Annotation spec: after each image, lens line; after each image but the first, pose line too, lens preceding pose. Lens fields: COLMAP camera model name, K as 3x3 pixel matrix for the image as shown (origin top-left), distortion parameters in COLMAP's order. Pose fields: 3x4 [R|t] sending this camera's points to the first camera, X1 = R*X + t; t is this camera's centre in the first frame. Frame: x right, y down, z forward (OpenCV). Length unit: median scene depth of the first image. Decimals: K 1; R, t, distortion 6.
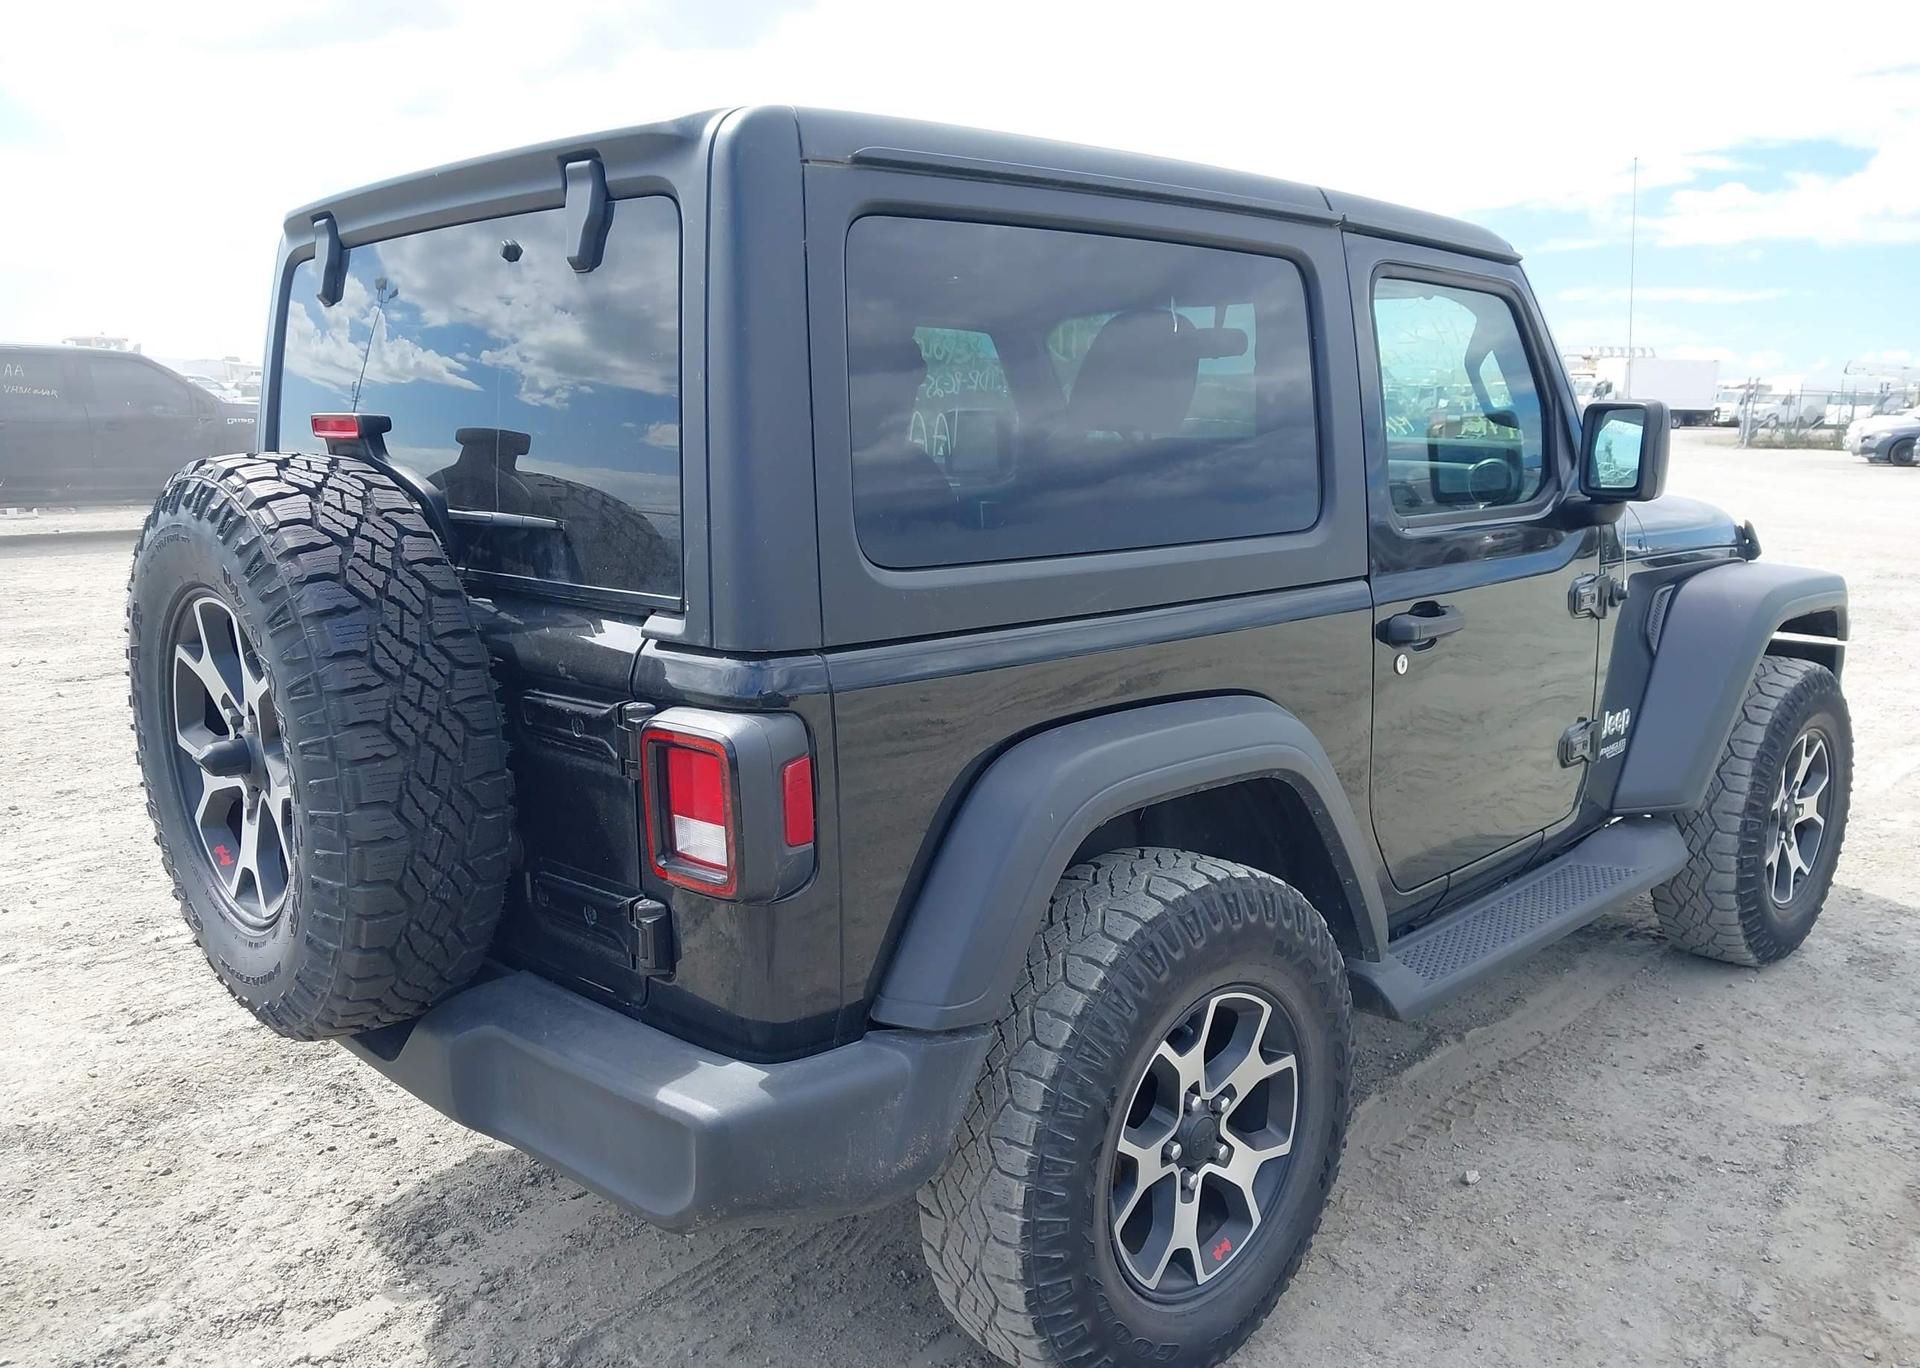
lens RADIAL K [[1538.6, 0, 1018.2], [0, 1538.6, 658.4], [0, 0, 1]] dist [0.070775, -0.075031]
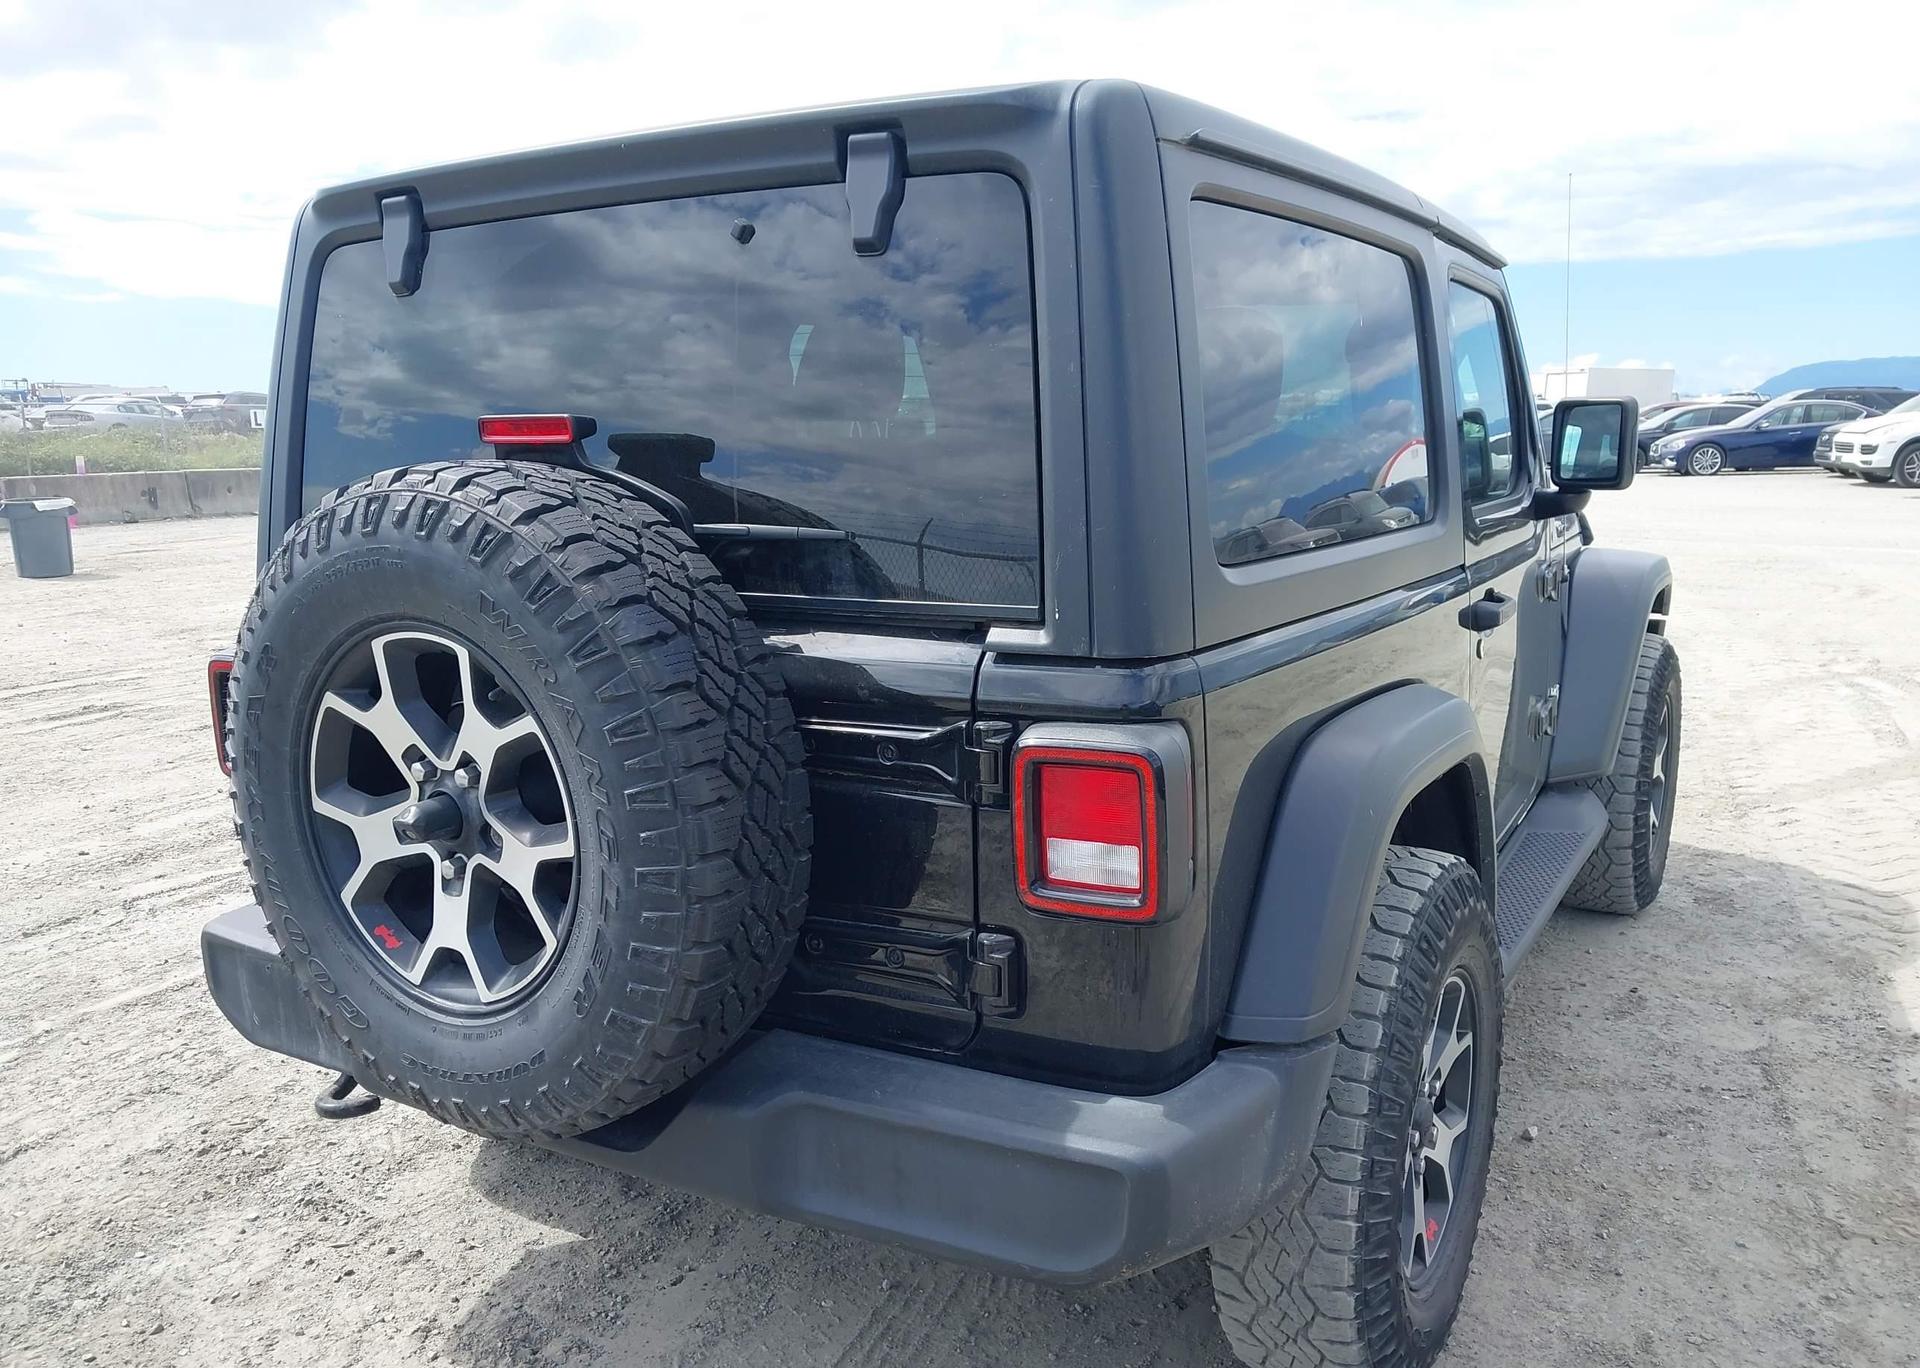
lens RADIAL K [[1538.6, 0, 972.7], [0, 1538.6, 672.6], [0, 0, 1]] dist [0.070775, -0.075031]
pose [[0.964063, -0.052472, 0.260439, -0.436776], [0.052901, 0.998585, 0.005370, -0.005492], [-0.260352, 0.008600, 0.965475, 0.101404]]
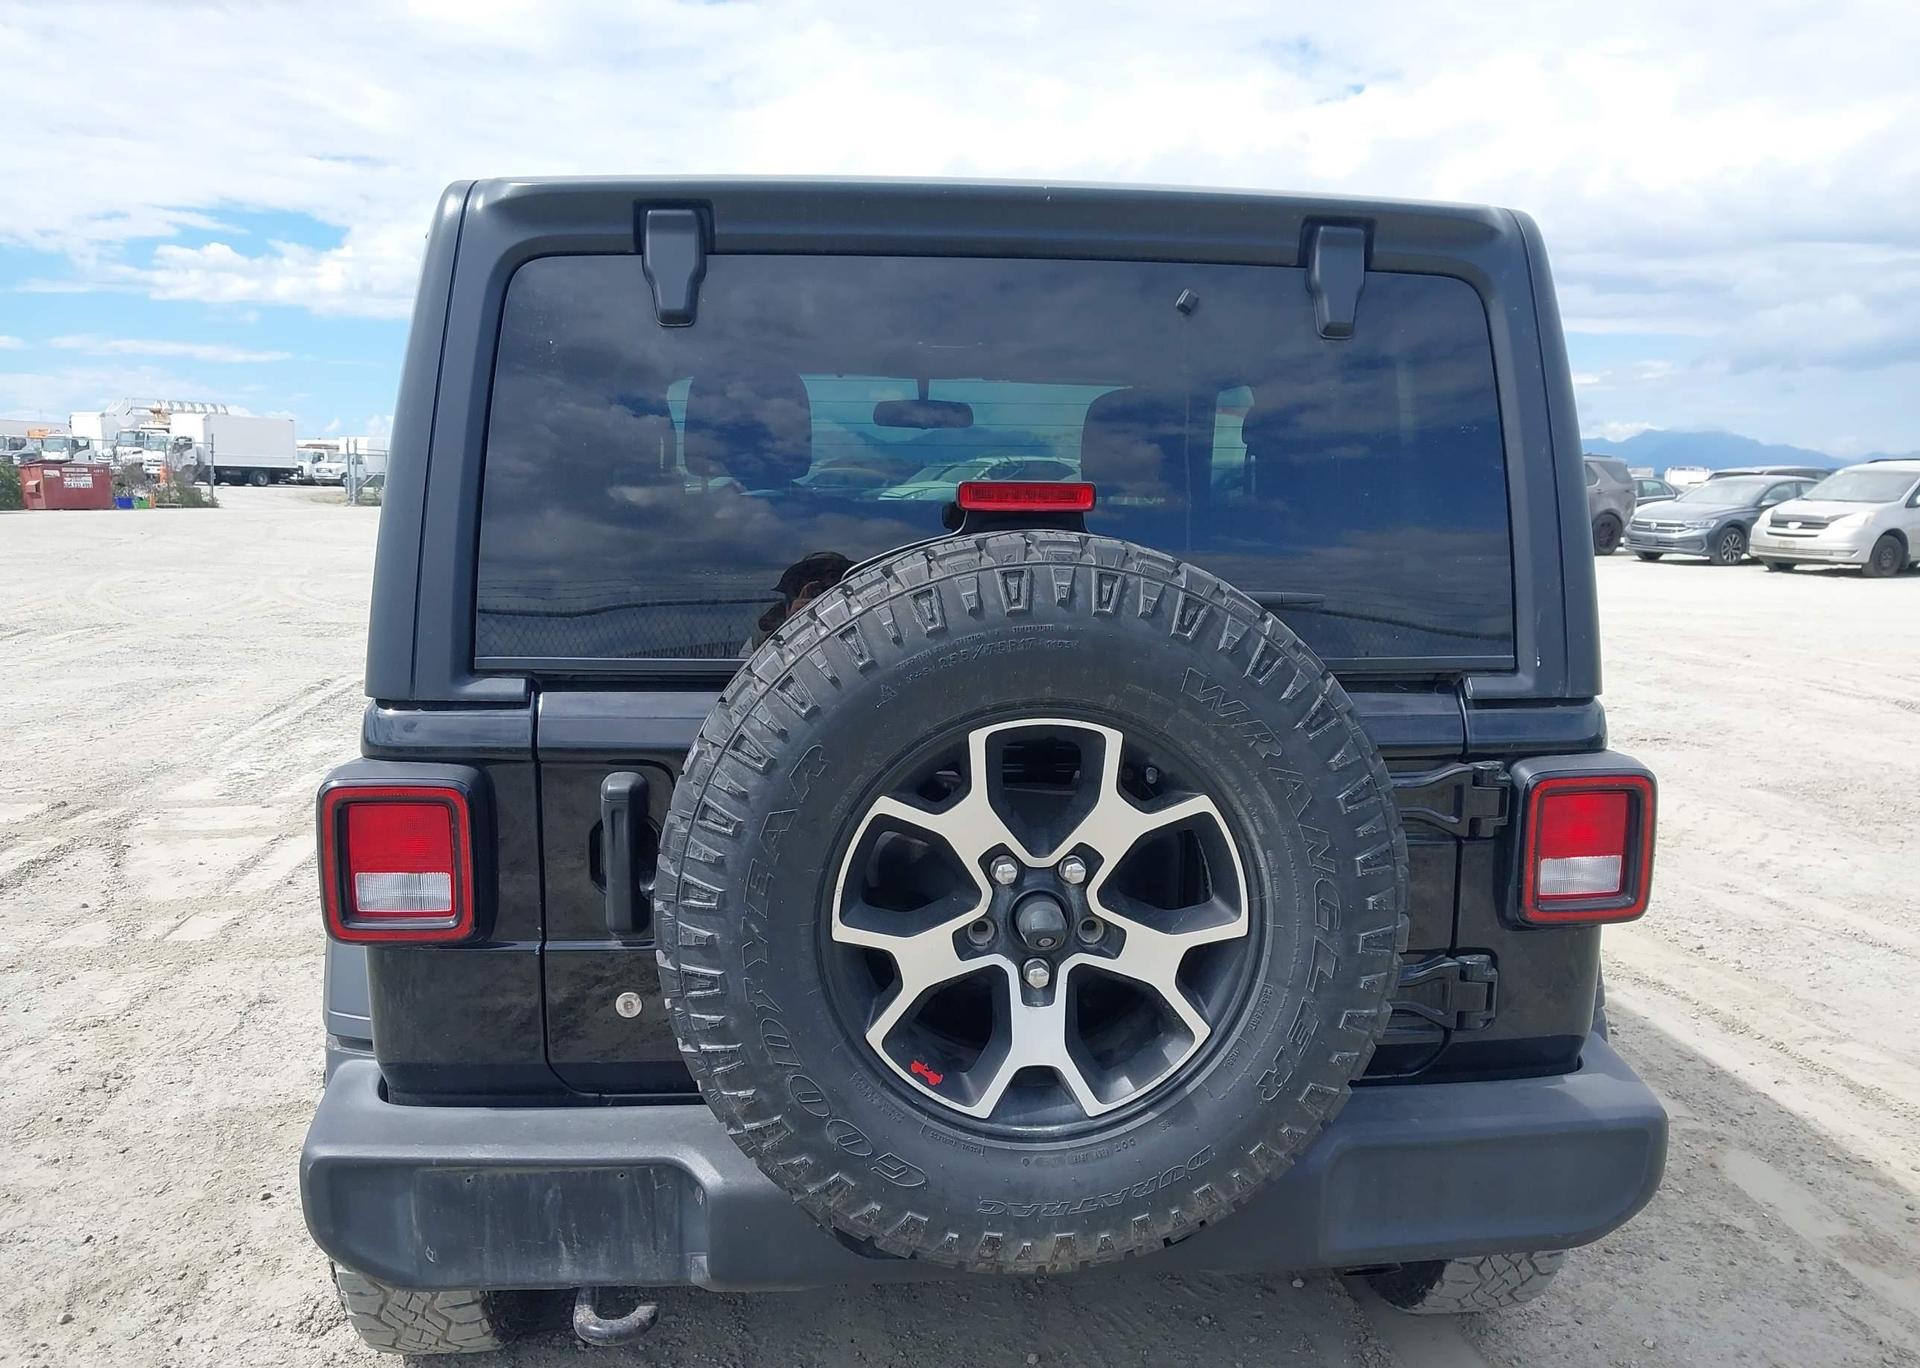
lens RADIAL K [[1547.0, 0, 940.3], [0, 1547.0, 671.1], [0, 0, 1]] dist [0.033908, -0.055817]
pose [[0.620408, -0.087602, 0.779372, -1.117118], [0.109040, 0.993726, 0.024896, -0.084615], [-0.776663, 0.069537, 0.626067, 0.547174]]
